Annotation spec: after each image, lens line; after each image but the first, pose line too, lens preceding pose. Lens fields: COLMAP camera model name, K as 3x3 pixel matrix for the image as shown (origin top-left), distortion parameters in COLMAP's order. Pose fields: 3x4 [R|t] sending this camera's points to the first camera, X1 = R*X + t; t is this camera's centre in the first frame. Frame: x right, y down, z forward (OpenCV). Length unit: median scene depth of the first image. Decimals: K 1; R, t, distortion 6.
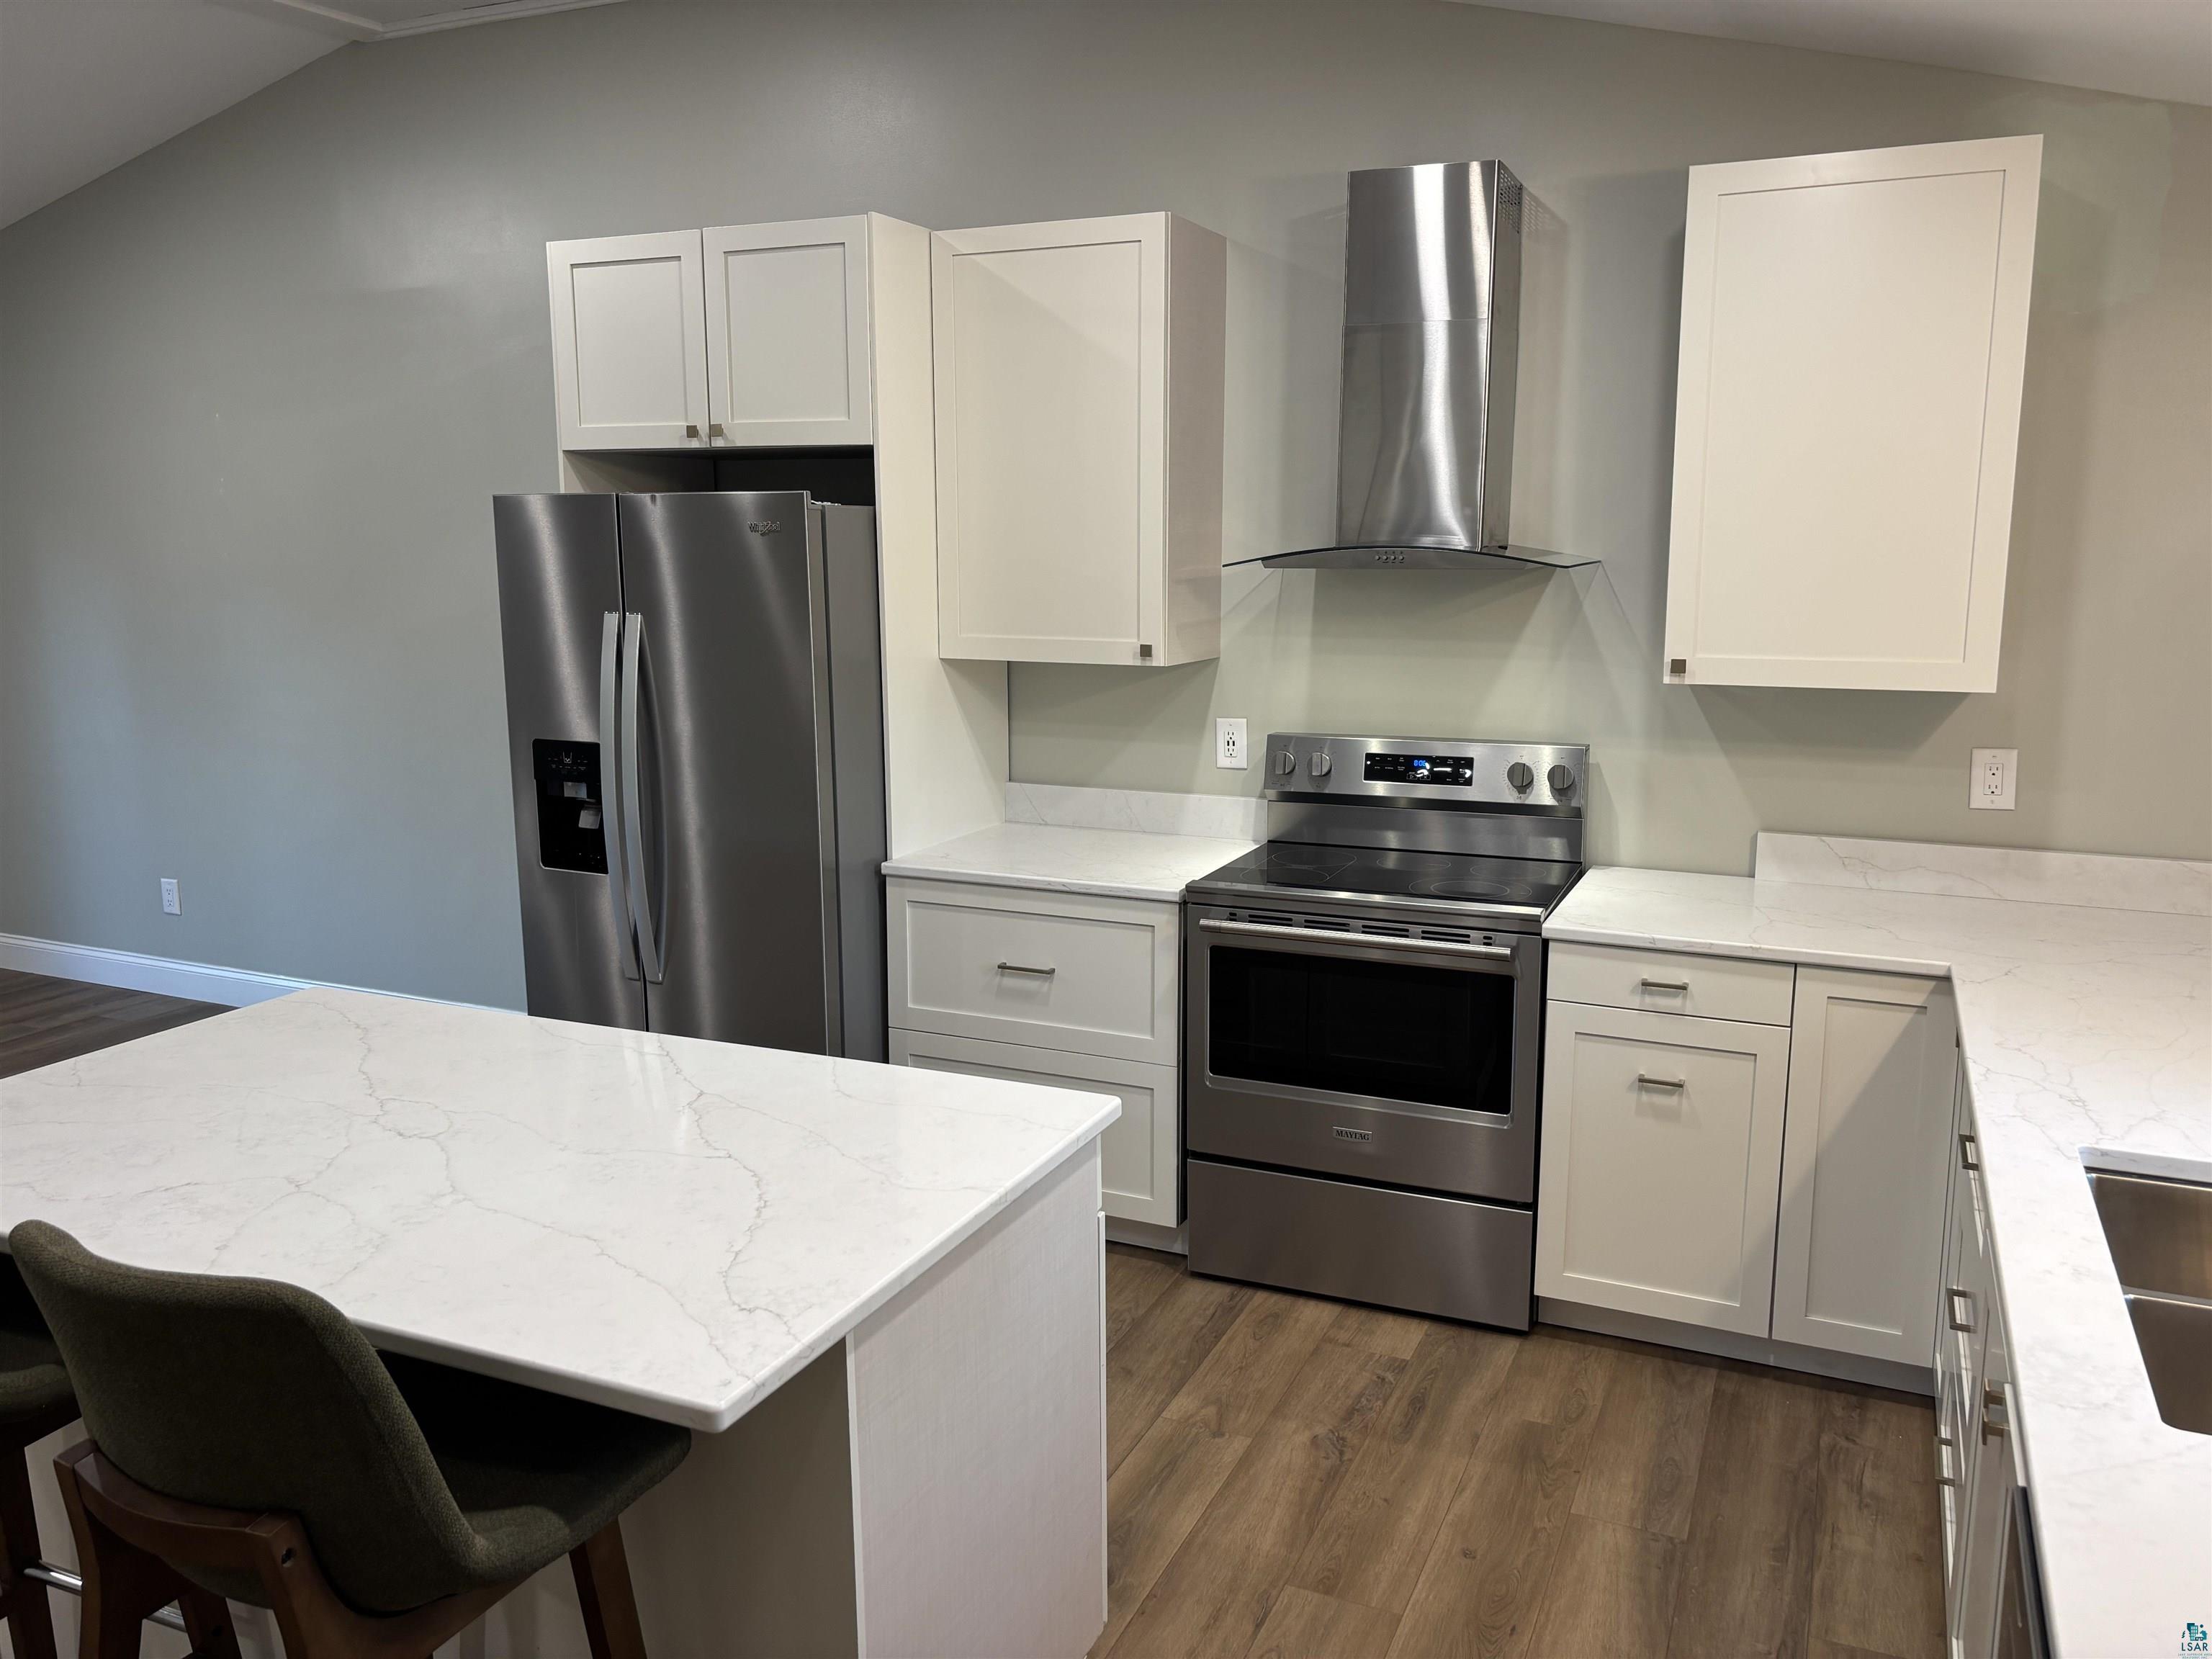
lens RADIAL K [[1667.9, 0, 1100.4], [0, 1667.9, 828.4], [0, 0, 1]] dist [0.059076, -0.067161]
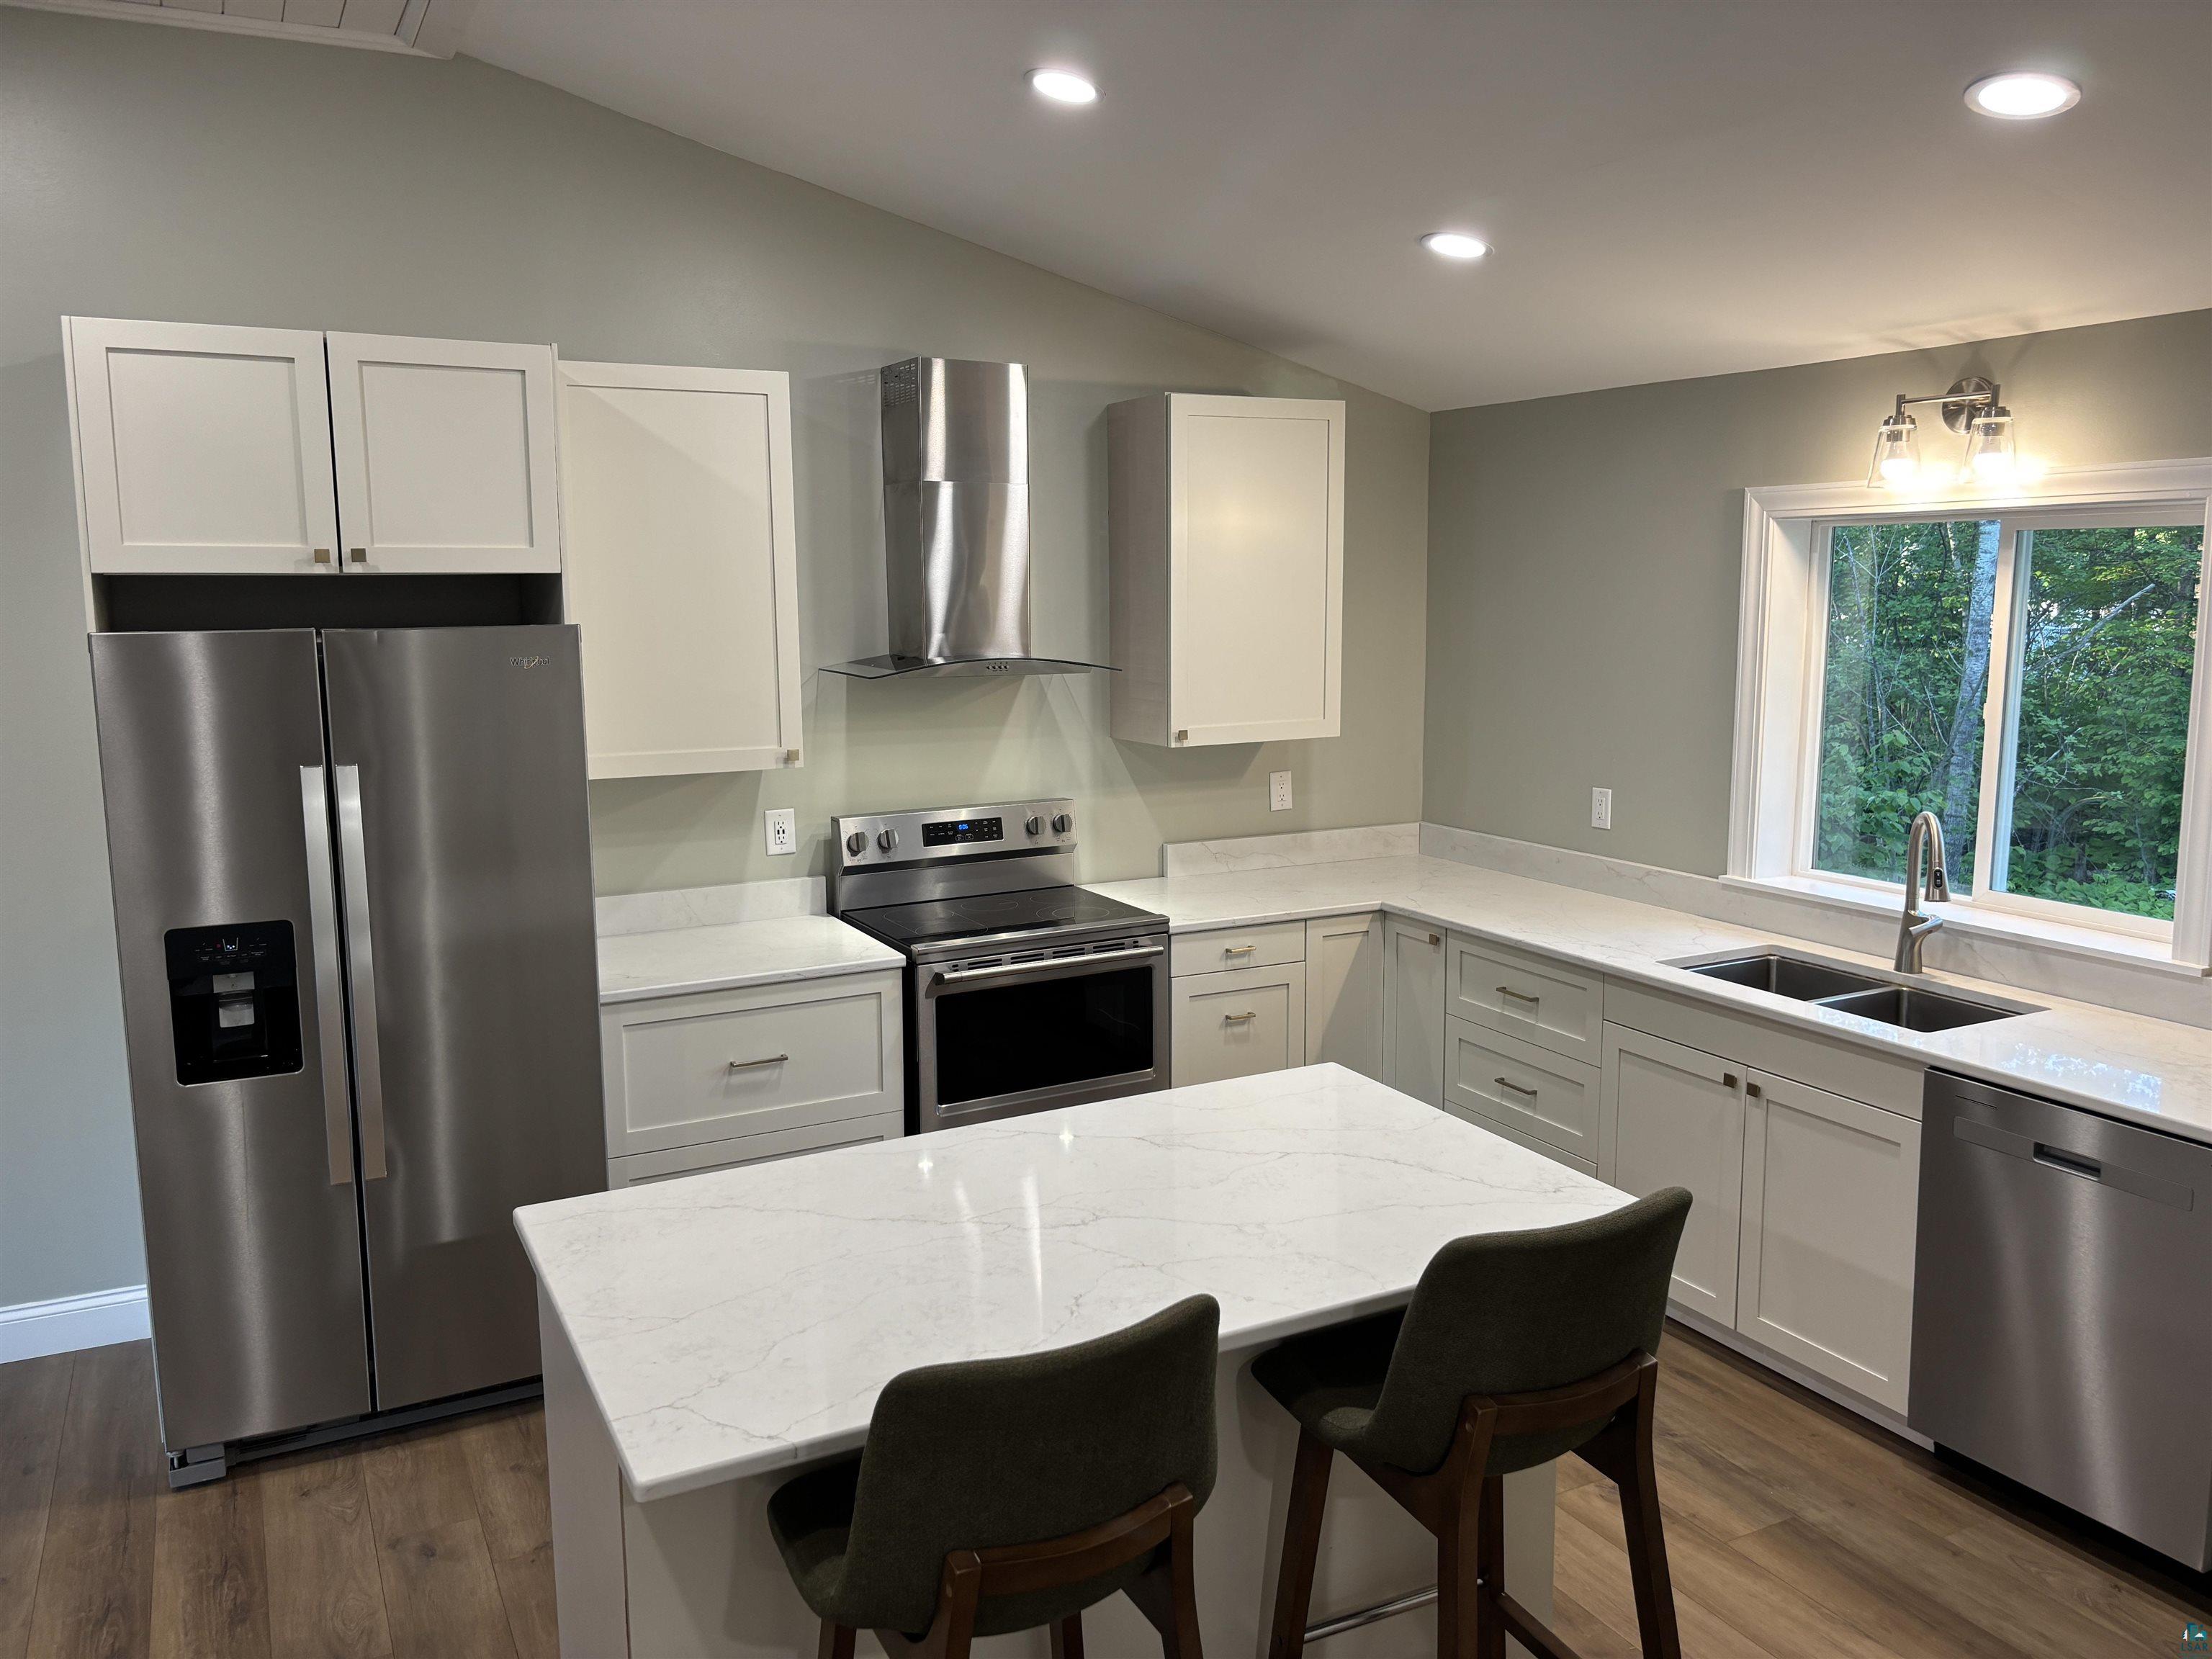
lens RADIAL K [[1667.9, 0, 1103.2], [0, 1667.9, 831.3], [0, 0, 1]] dist [0.059076, -0.067161]
pose [[0.614445, -0.121689, 0.779518, -0.742634], [0.143805, 0.988756, 0.041000, -0.074643], [-0.775743, 0.086907, 0.625036, 0.148874]]
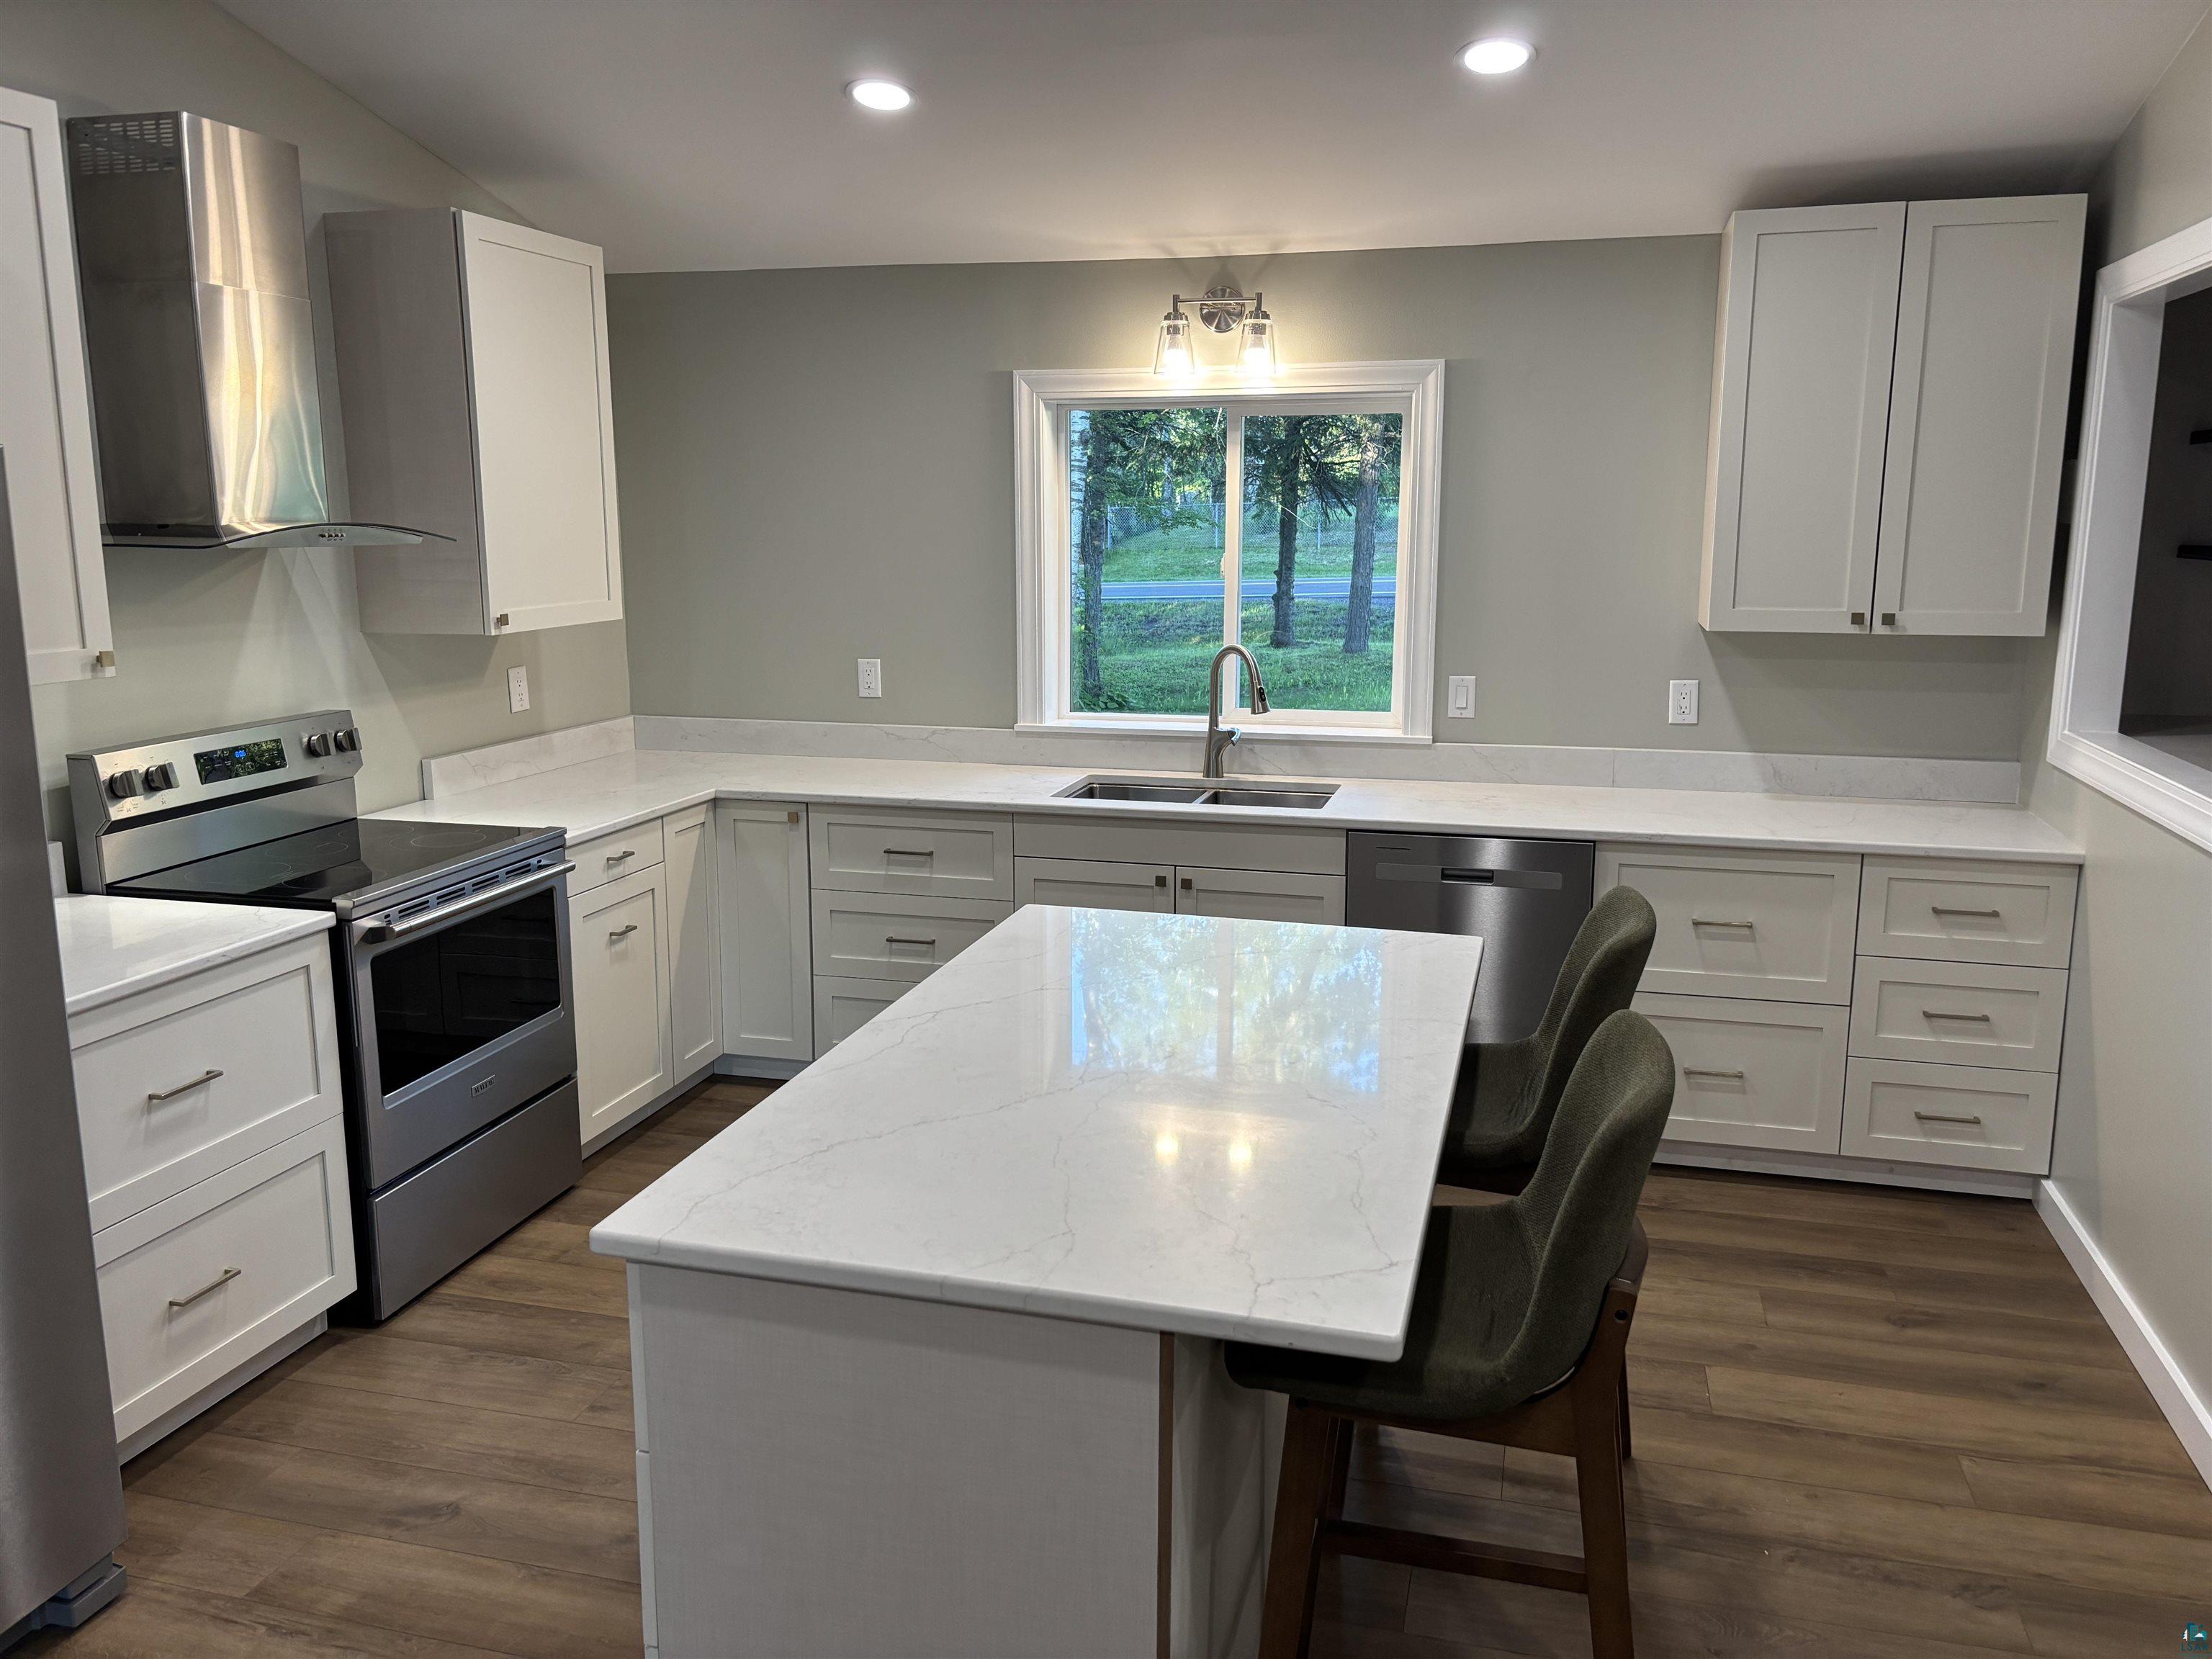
lens RADIAL K [[1667.9, 0, 1119.8], [0, 1667.9, 832.5], [0, 0, 1]] dist [0.059076, -0.067161]
pose [[-0.167172, -0.187709, 0.967894, -0.858971], [0.173201, 0.960851, 0.216258, -0.121669], [-0.970595, 0.203792, -0.128116, 0.676267]]
